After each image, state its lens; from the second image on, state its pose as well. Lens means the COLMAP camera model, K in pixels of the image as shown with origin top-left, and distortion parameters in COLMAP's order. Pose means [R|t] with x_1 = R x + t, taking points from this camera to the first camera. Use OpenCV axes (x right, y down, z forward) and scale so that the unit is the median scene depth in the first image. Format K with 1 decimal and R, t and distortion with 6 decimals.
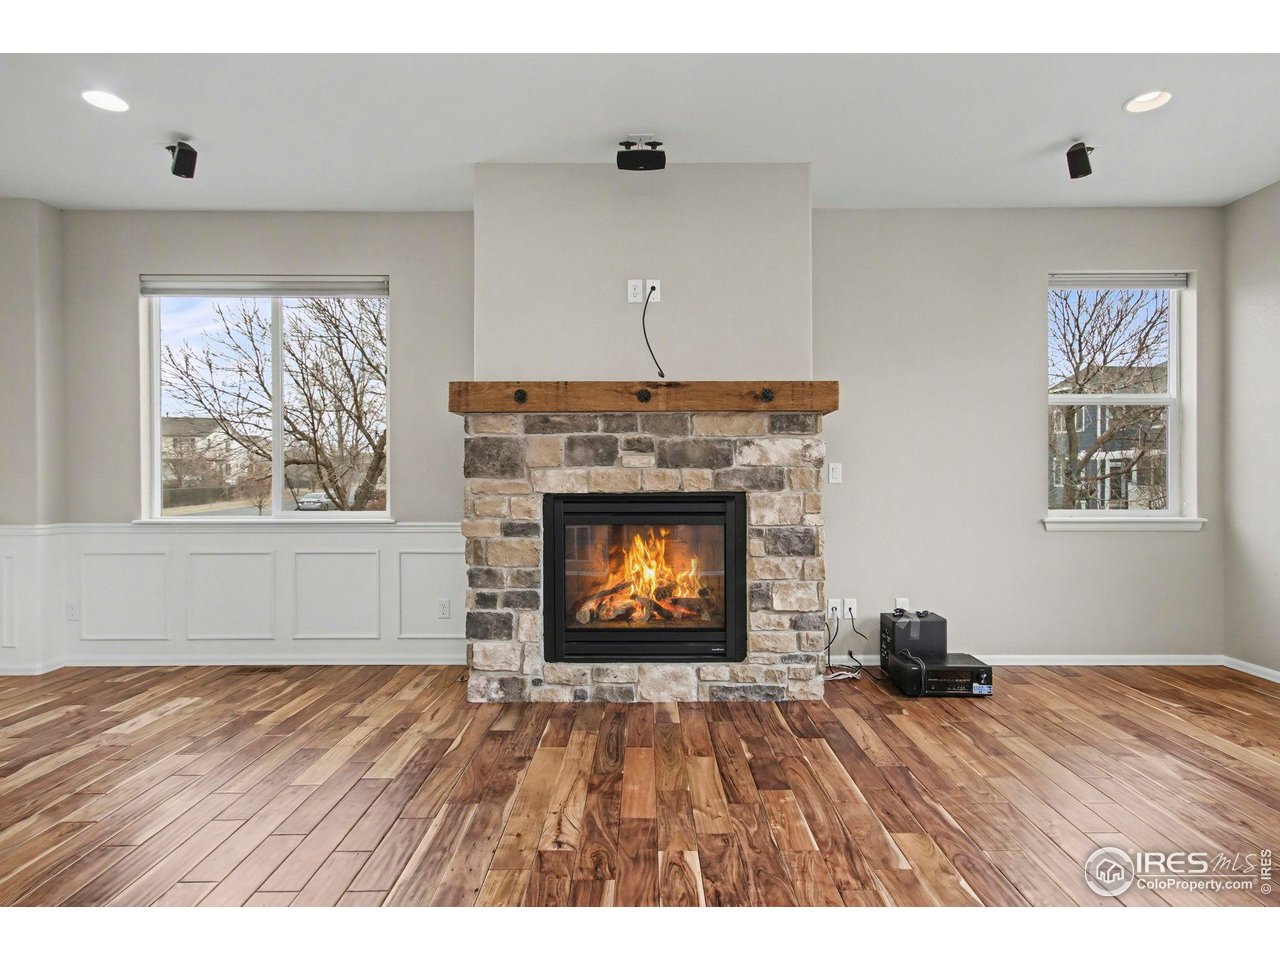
lens RADIAL K [[714.1, 0, 640.0], [0, 714.1, 480.0], [0, 0, 1]] dist [-0.002861, -0.000355]
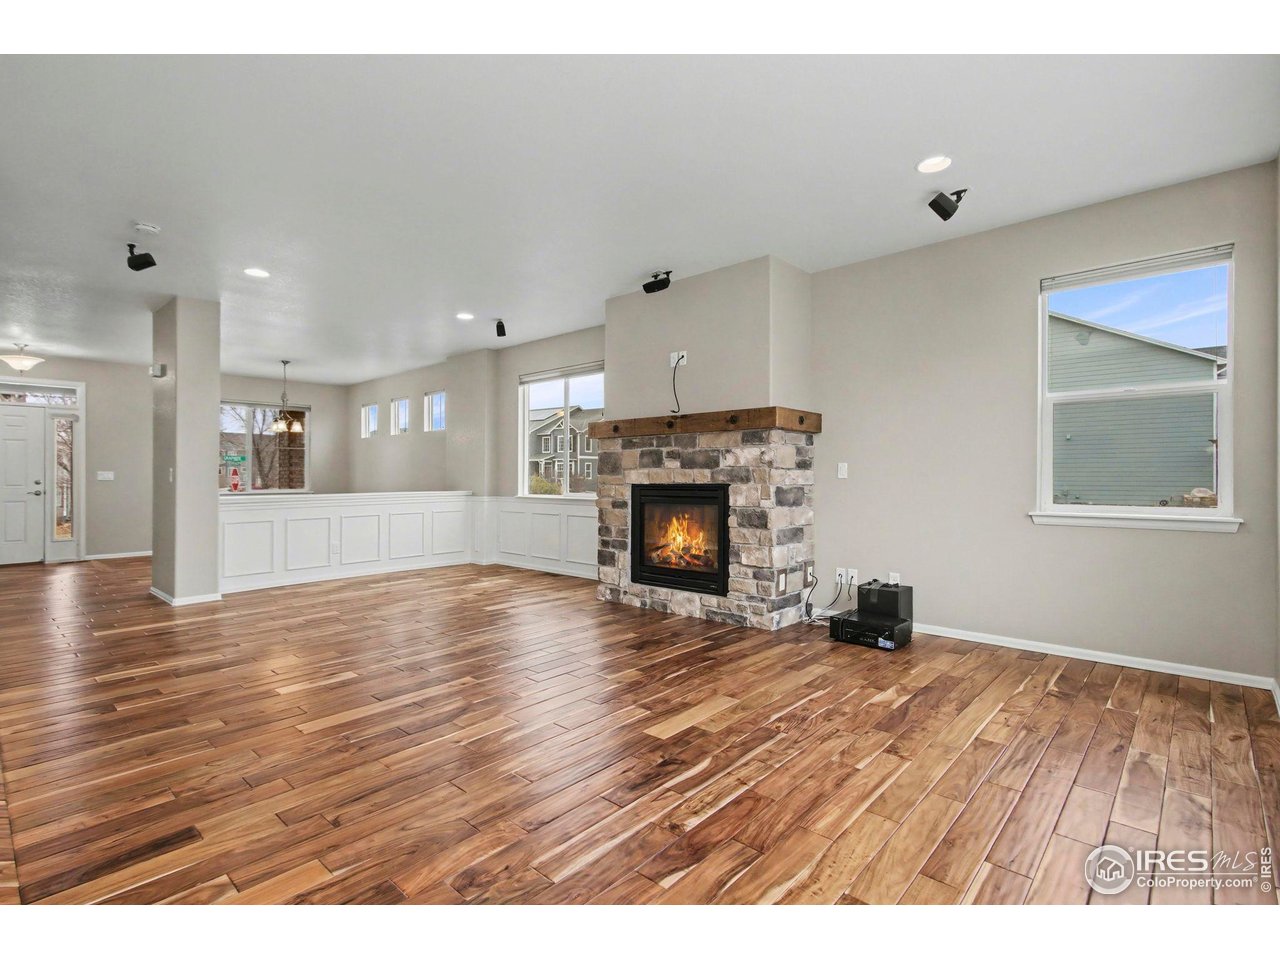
lens RADIAL K [[630.1, 0, 638.9], [0, 630.1, 474.7], [0, 0, 1]] dist [0.005343, 0.000249]
pose [[0.736429, -0.002588, -0.676510, 0.912709], [-0.002284, 0.999977, -0.006312, 0.005961], [0.676511, 0.006193, 0.736407, -0.106939]]
